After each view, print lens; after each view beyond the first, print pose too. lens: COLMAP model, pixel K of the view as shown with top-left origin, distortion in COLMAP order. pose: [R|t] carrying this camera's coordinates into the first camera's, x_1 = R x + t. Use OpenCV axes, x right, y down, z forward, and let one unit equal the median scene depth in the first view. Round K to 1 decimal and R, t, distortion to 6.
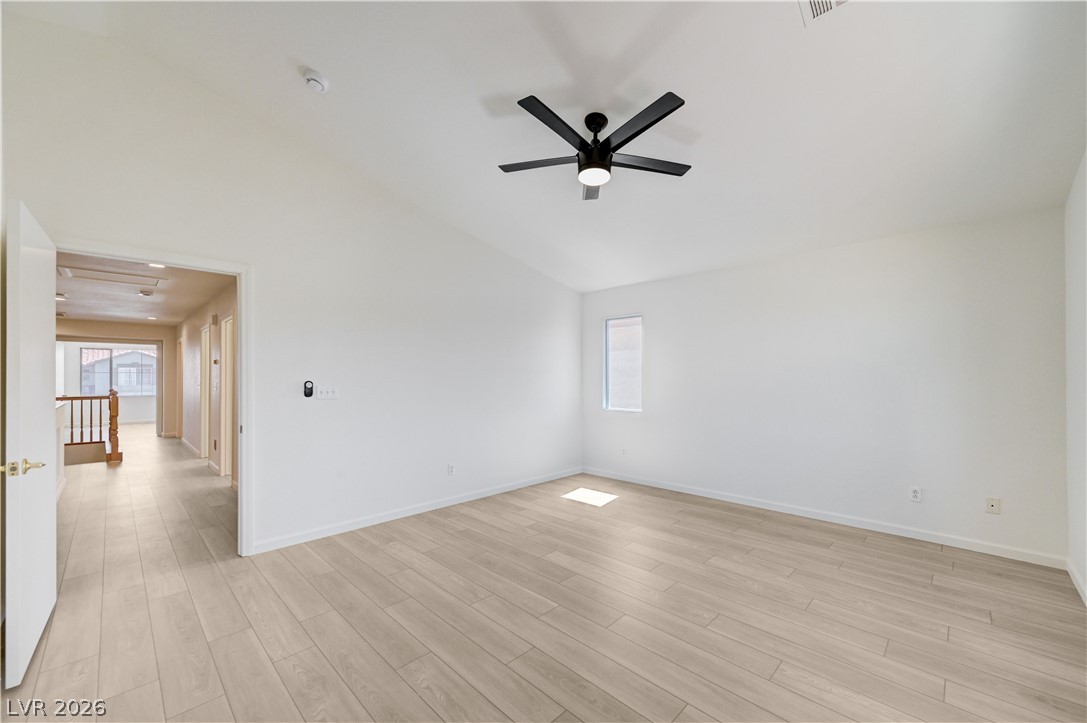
lens RADIAL K [[428.7, 0, 549.1], [0, 428.7, 370.2], [0, 0, 1]] dist [0.006327, -0.000309]
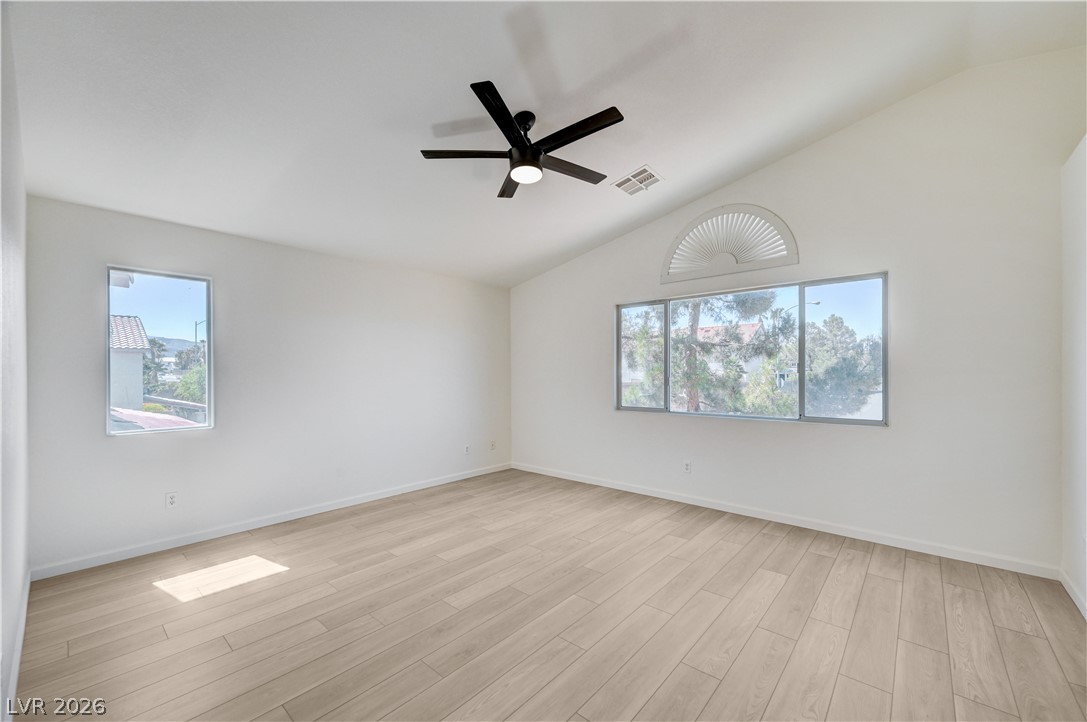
lens RADIAL K [[428.7, 0, 553.4], [0, 428.7, 367.2], [0, 0, 1]] dist [0.006327, -0.000309]
pose [[-0.068174, 0.016983, 0.997529, -0.705989], [-0.013662, 0.999745, -0.017955, 0.015257], [-0.997580, -0.014852, -0.067925, 0.789124]]
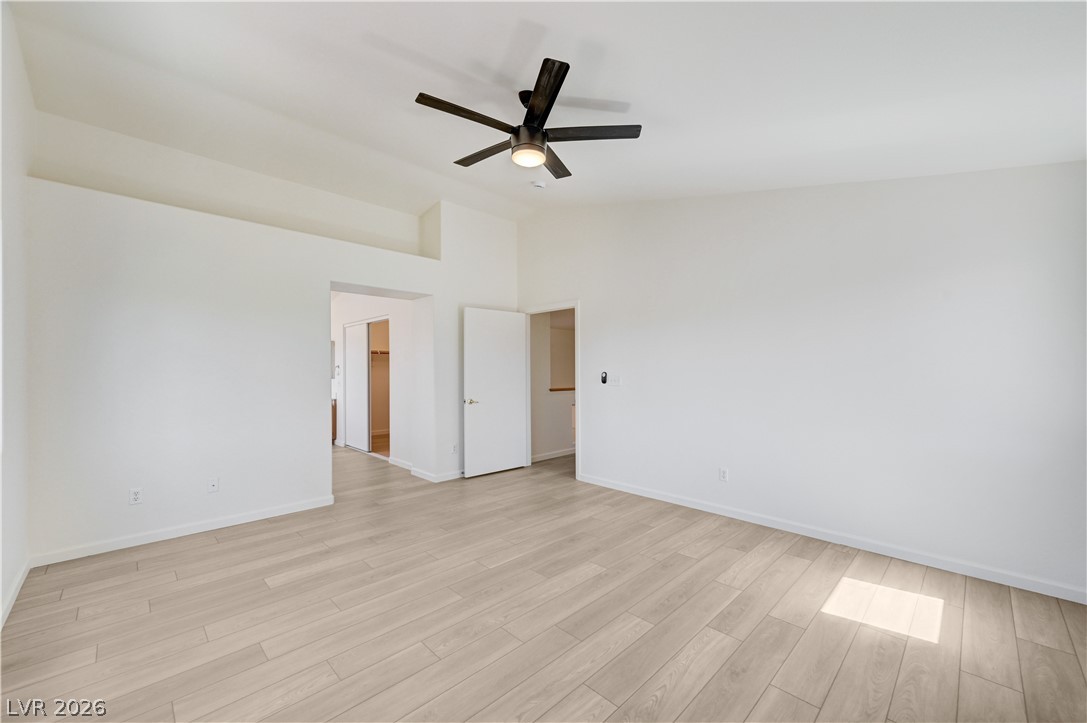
lens RADIAL K [[428.7, 0, 544.4], [0, 428.7, 362.1], [0, 0, 1]] dist [0.006327, -0.000309]
pose [[-0.024009, -0.016352, -0.999578, 0.821868], [0.018533, 0.999687, -0.016799, 0.013294], [0.999540, -0.018929, -0.023698, 0.826717]]
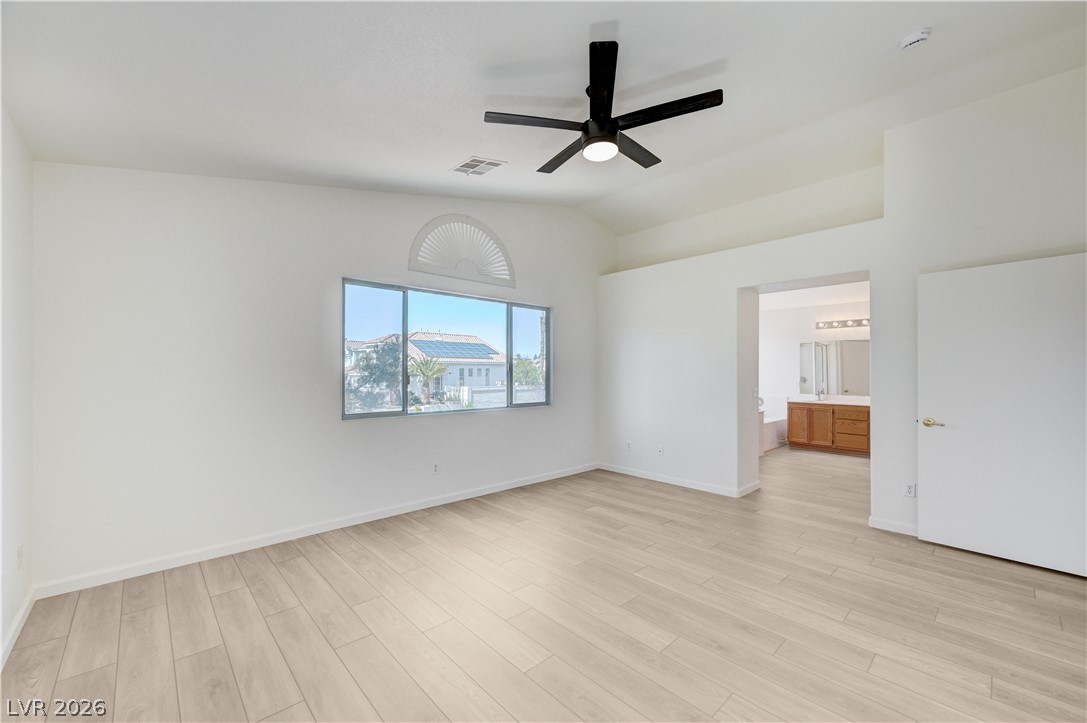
lens RADIAL K [[428.7, 0, 550.8], [0, 428.7, 369.8], [0, 0, 1]] dist [0.006327, -0.000309]
pose [[-0.999295, -0.000186, 0.037547, 0.137503], [-0.000932, 0.999803, -0.019850, 0.024754], [-0.037536, -0.019871, -0.999098, 1.499625]]
